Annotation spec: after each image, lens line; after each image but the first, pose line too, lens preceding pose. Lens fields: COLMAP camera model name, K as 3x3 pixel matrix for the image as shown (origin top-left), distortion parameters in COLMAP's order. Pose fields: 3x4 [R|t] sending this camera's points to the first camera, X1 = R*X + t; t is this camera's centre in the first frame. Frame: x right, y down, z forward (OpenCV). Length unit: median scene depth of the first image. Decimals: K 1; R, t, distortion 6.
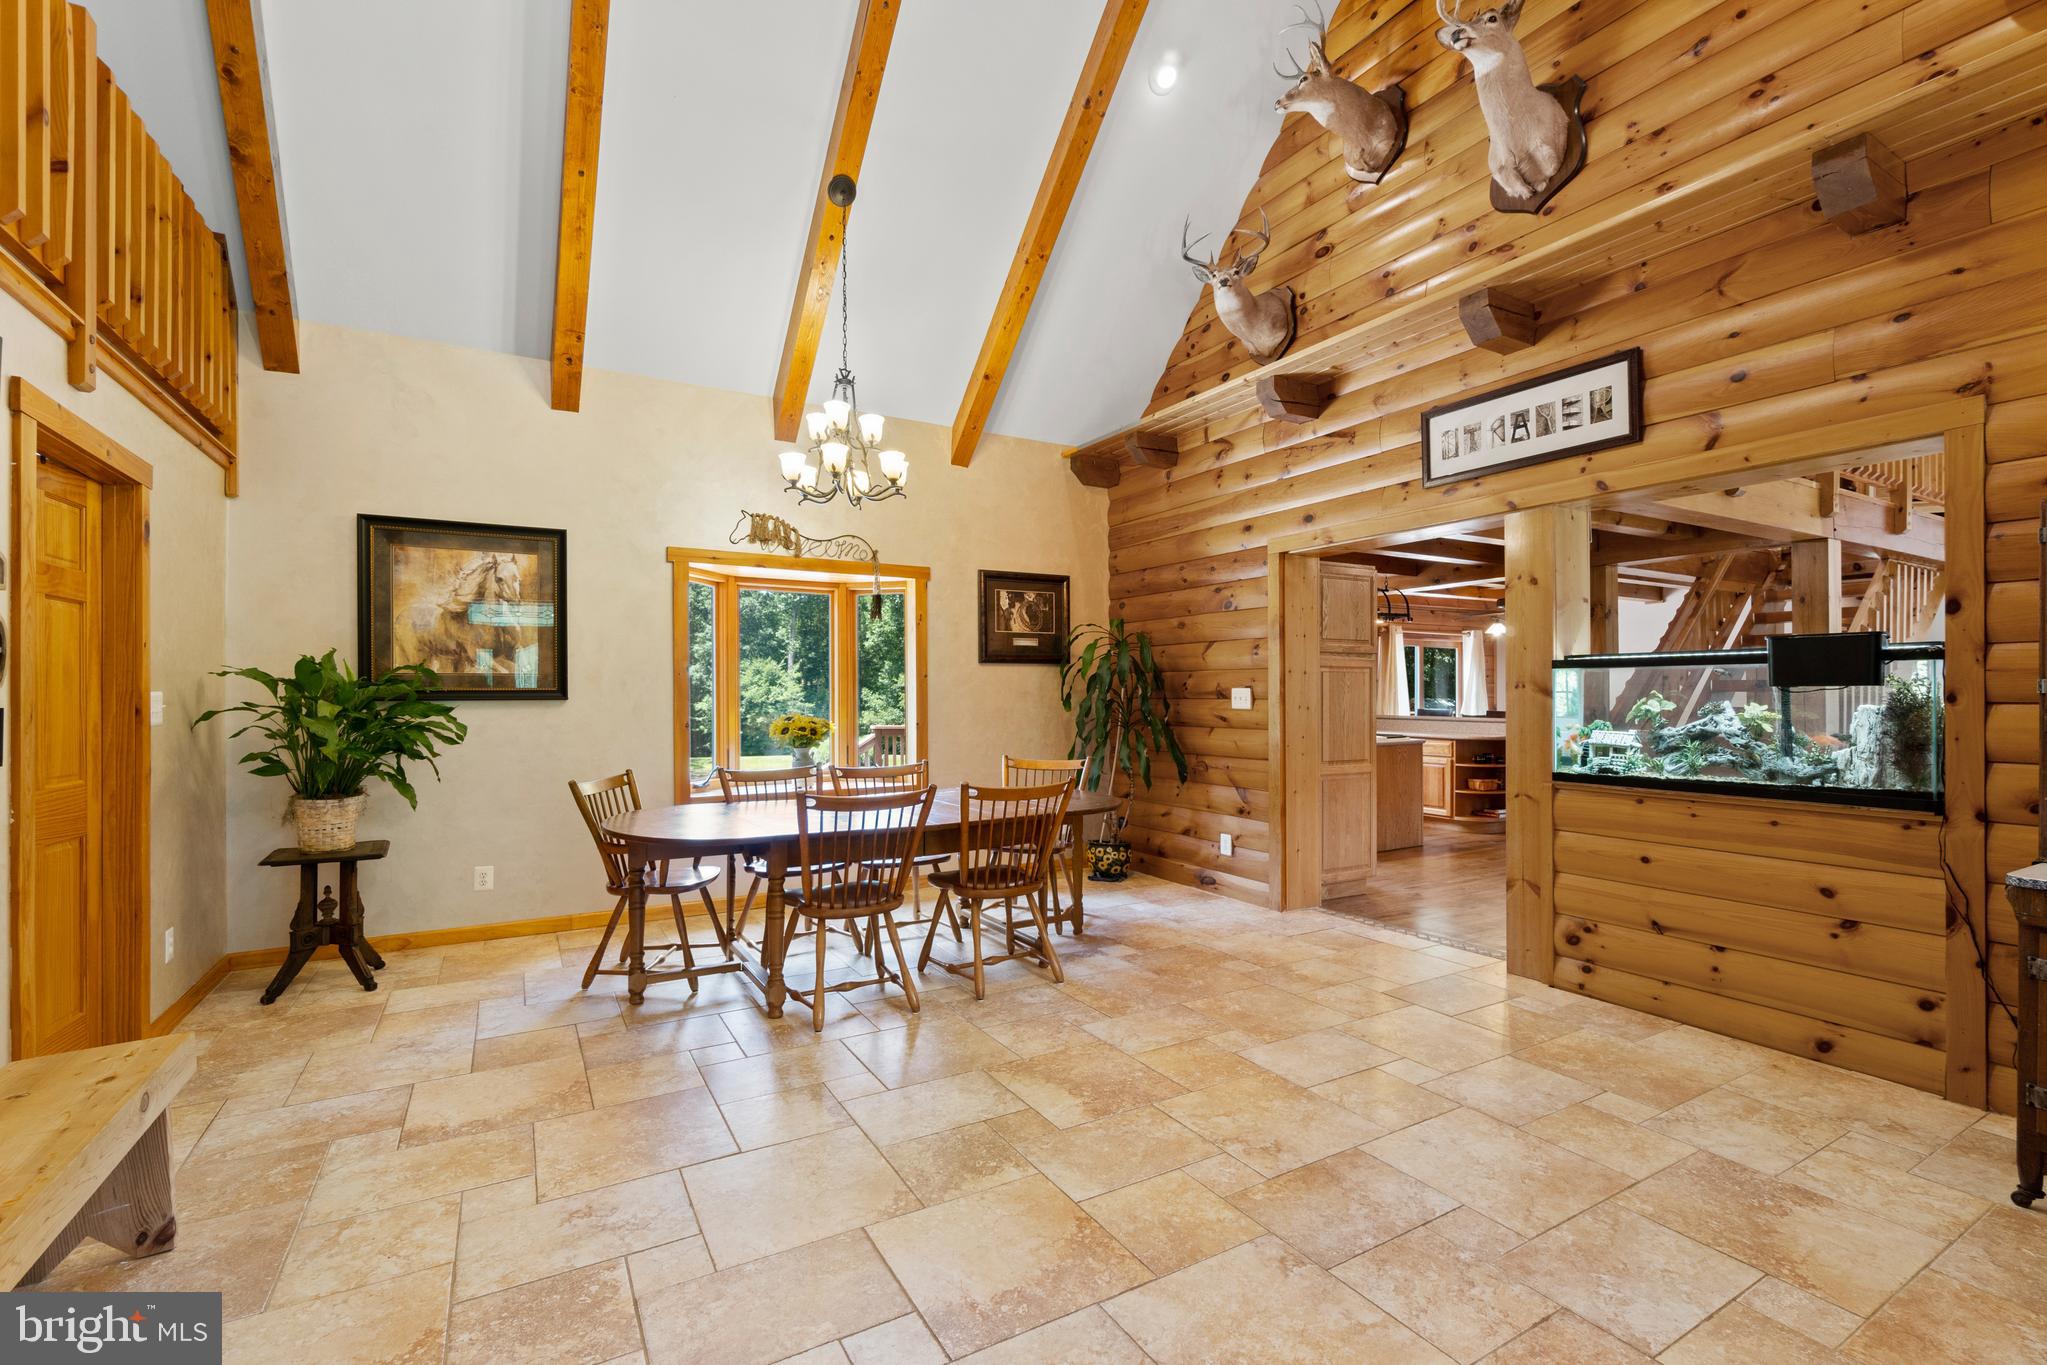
lens RADIAL K [[889.1, 0, 1033.4], [0, 889.1, 689.6], [0, 0, 1]] dist [-0.004310, 0.000516]
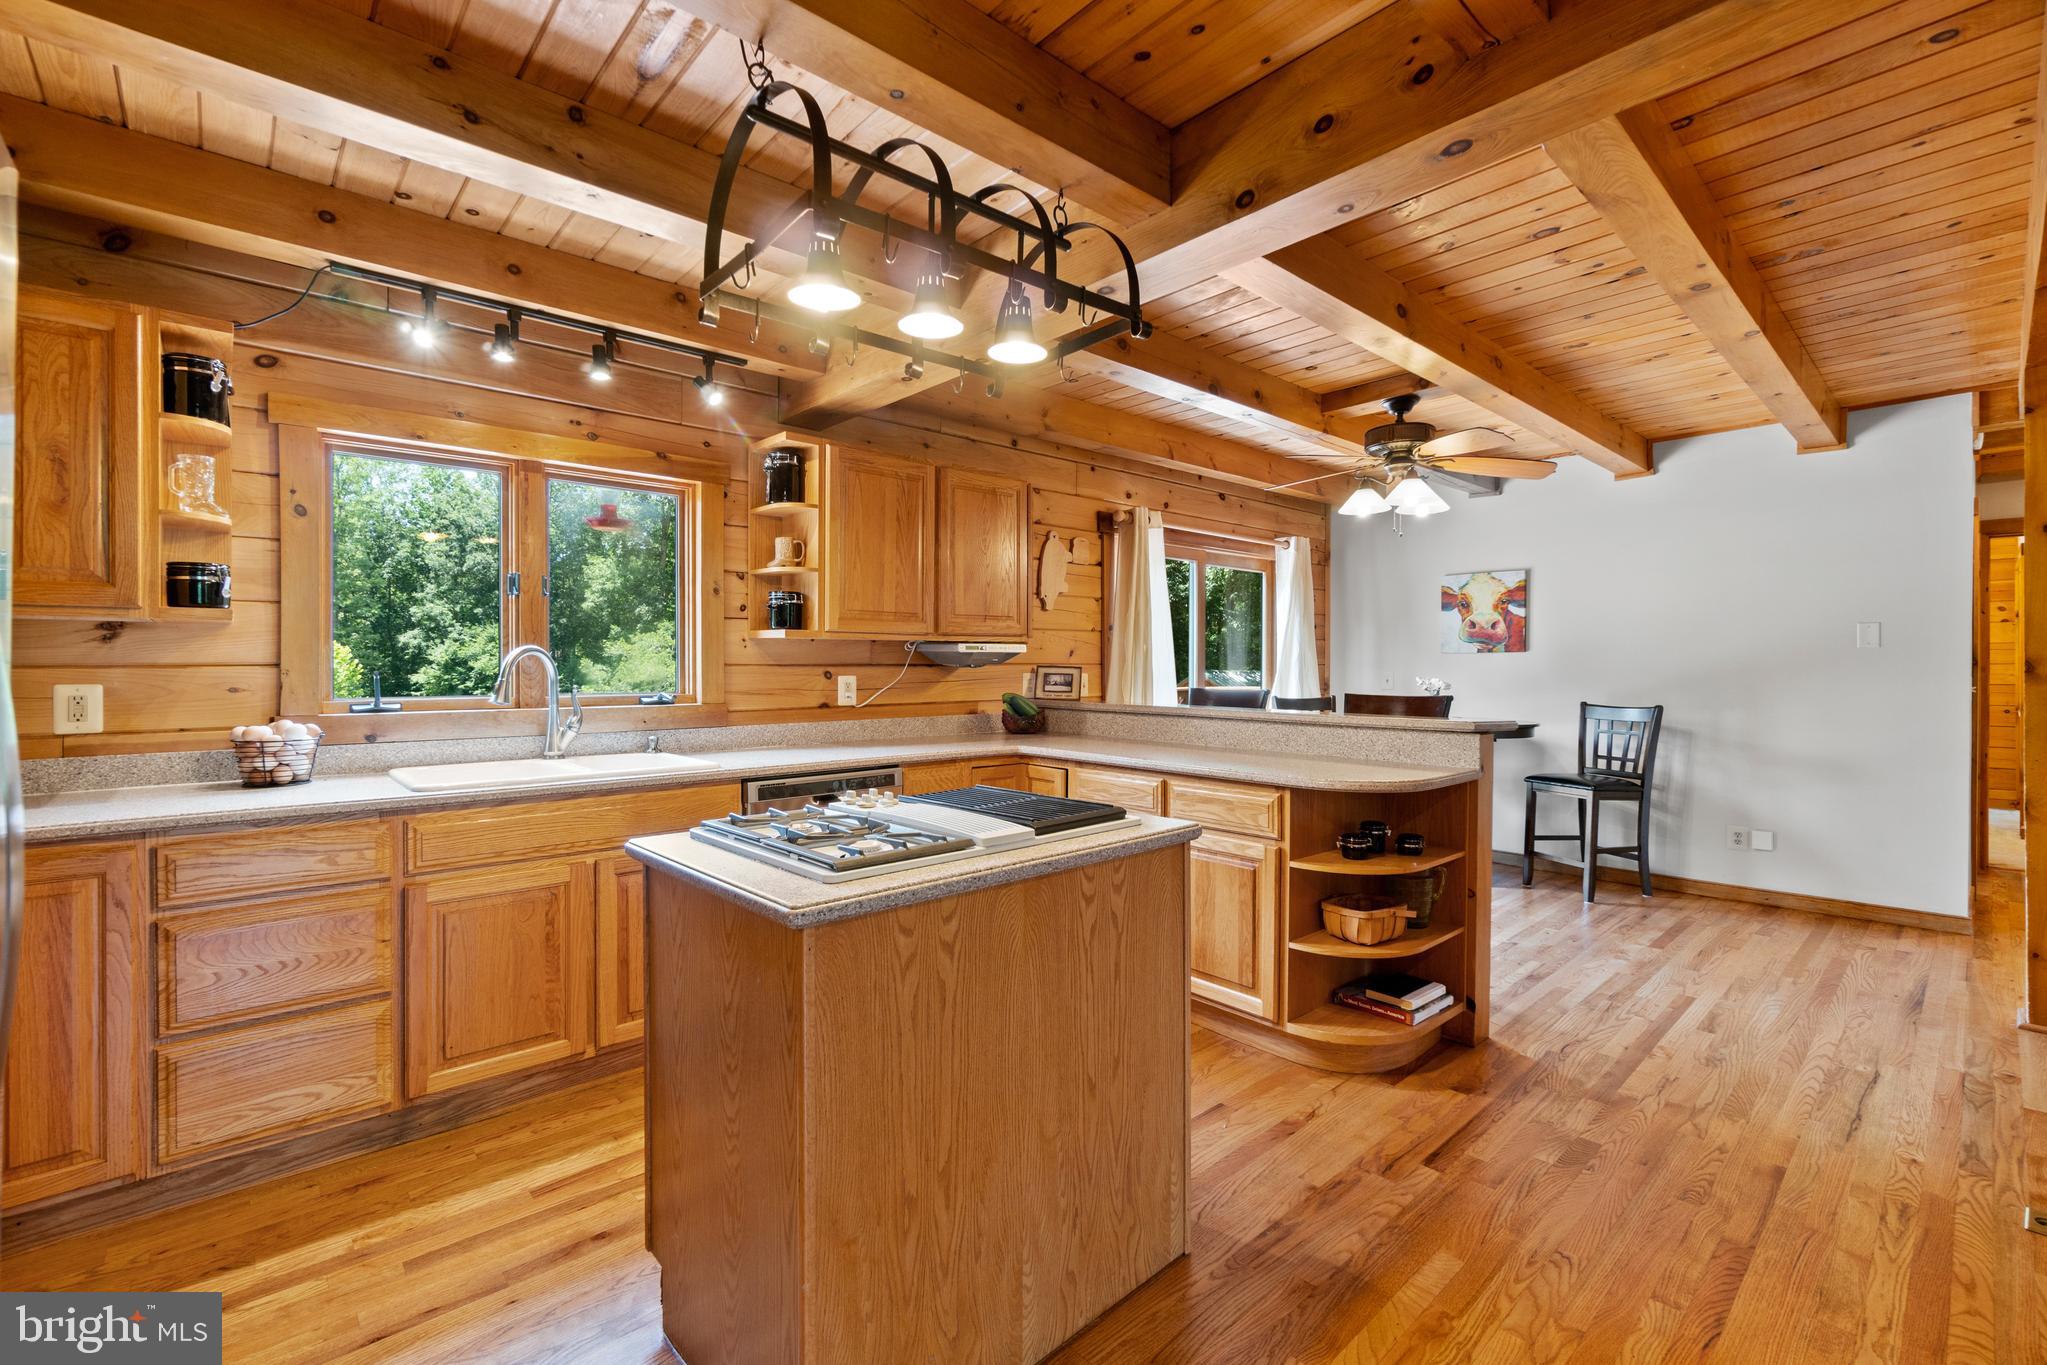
lens RADIAL K [[889.1, 0, 1020.8], [0, 889.1, 675.3], [0, 0, 1]] dist [-0.004310, 0.000516]
pose [[0.978554, 0.007217, 0.205863, 0.311243], [-0.009628, 0.999896, 0.010712, 0.012570], [-0.205764, -0.012464, 0.978522, 0.702191]]
